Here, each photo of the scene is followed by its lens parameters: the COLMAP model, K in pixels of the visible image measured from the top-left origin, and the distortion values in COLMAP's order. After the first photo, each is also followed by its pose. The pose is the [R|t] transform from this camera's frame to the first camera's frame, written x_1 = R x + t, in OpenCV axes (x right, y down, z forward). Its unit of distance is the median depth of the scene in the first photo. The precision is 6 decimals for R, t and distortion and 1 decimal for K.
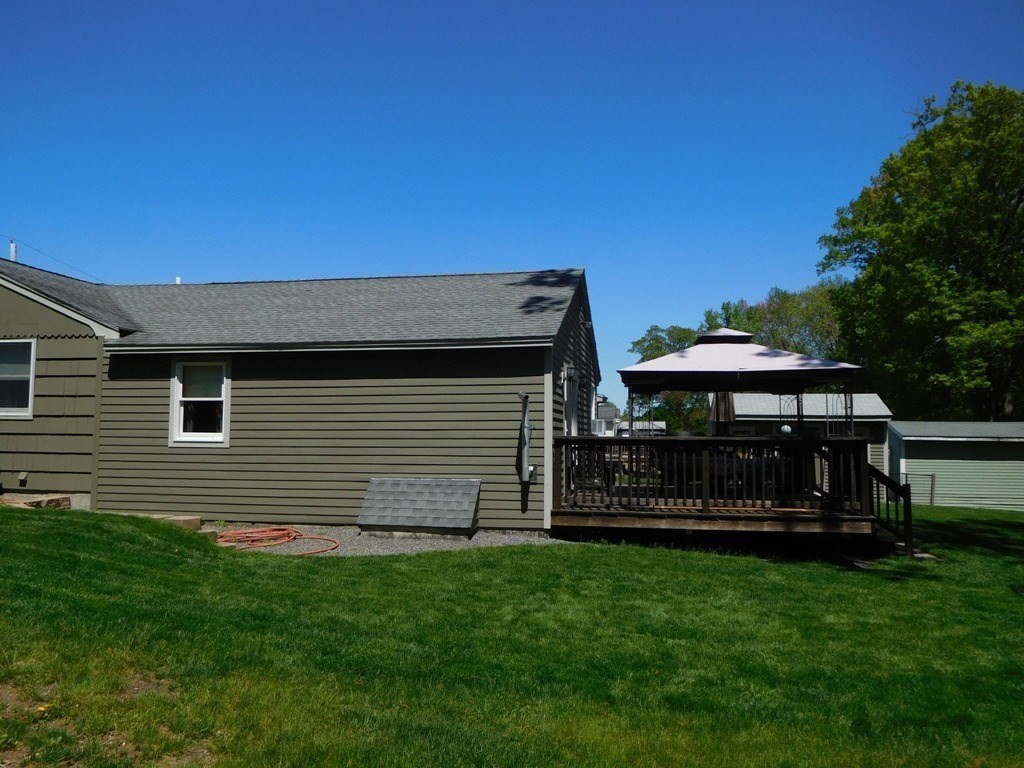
lens RADIAL K [[760.8, 0, 512.0], [0, 760.8, 384.0], [0, 0, 1]] dist [-0.004518, -0.001881]
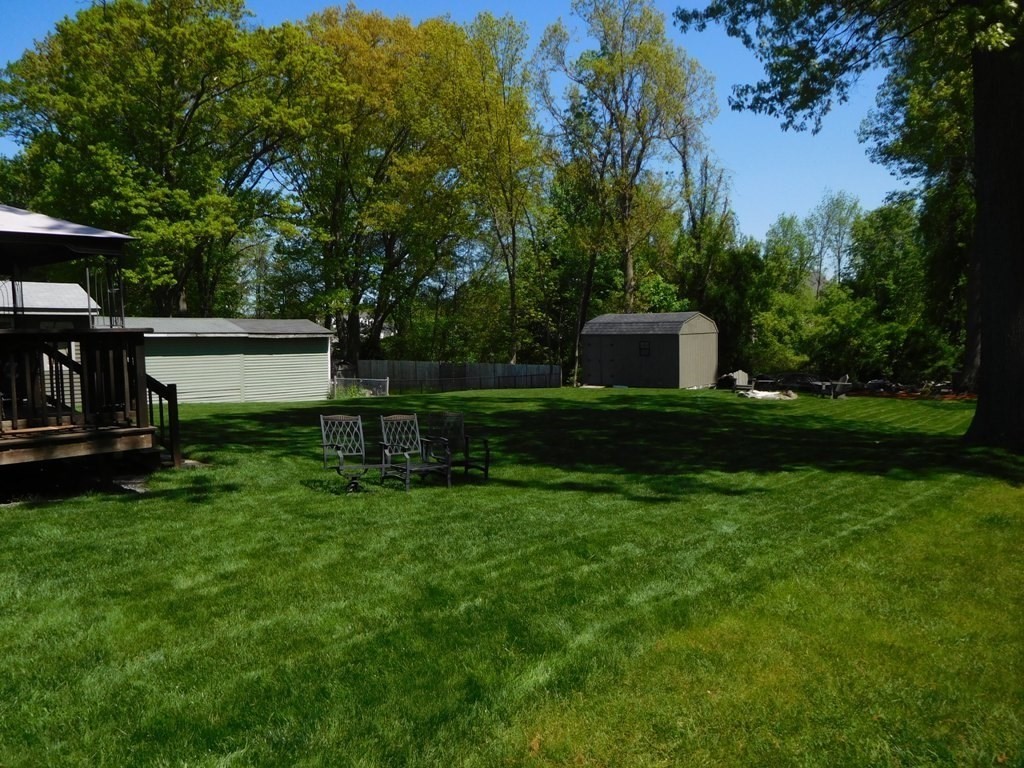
lens RADIAL K [[760.8, 0, 512.0], [0, 760.8, 384.0], [0, 0, 1]] dist [-0.004518, -0.001881]
pose [[0.529769, -0.063095, 0.845792, -0.000151], [-0.048095, 0.993390, 0.104230, 0.007195], [-0.846777, -0.095896, 0.523233, 0.068150]]
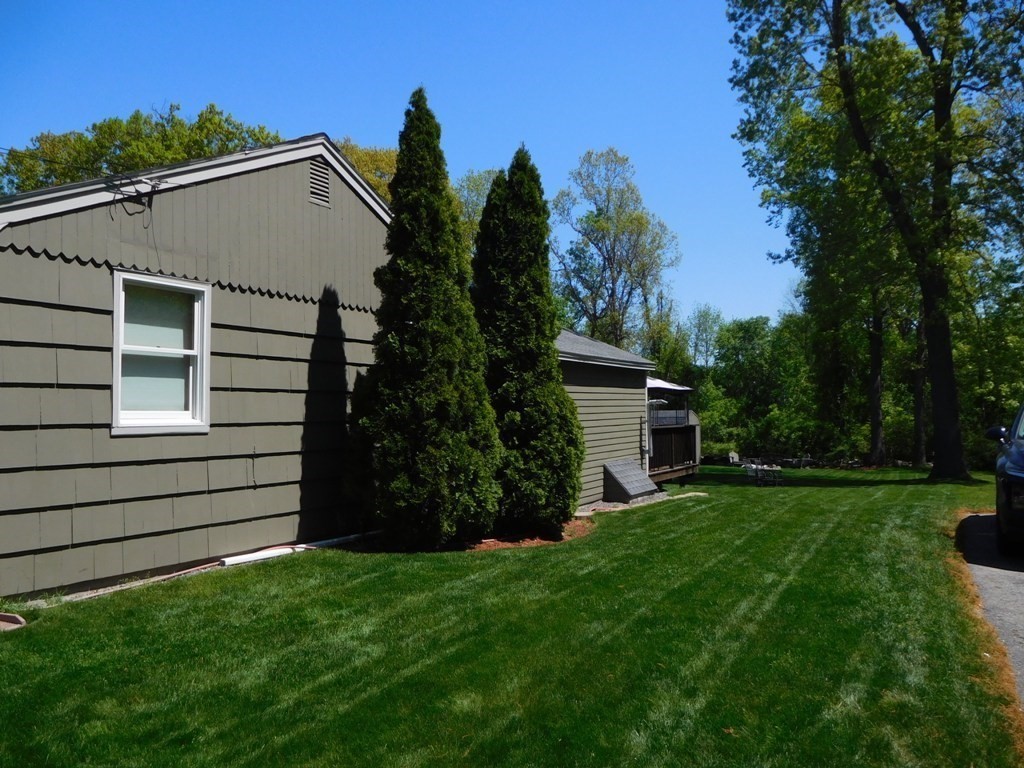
lens RADIAL K [[848.7, 0, 512.0], [0, 848.7, 384.0], [0, 0, 1]] dist [0.001194, -0.005676]
pose [[0.281242, 0.036416, 0.958946, -0.463966], [-0.048100, 0.998559, -0.023813, 0.006544], [-0.958431, -0.039428, 0.282588, 0.246080]]
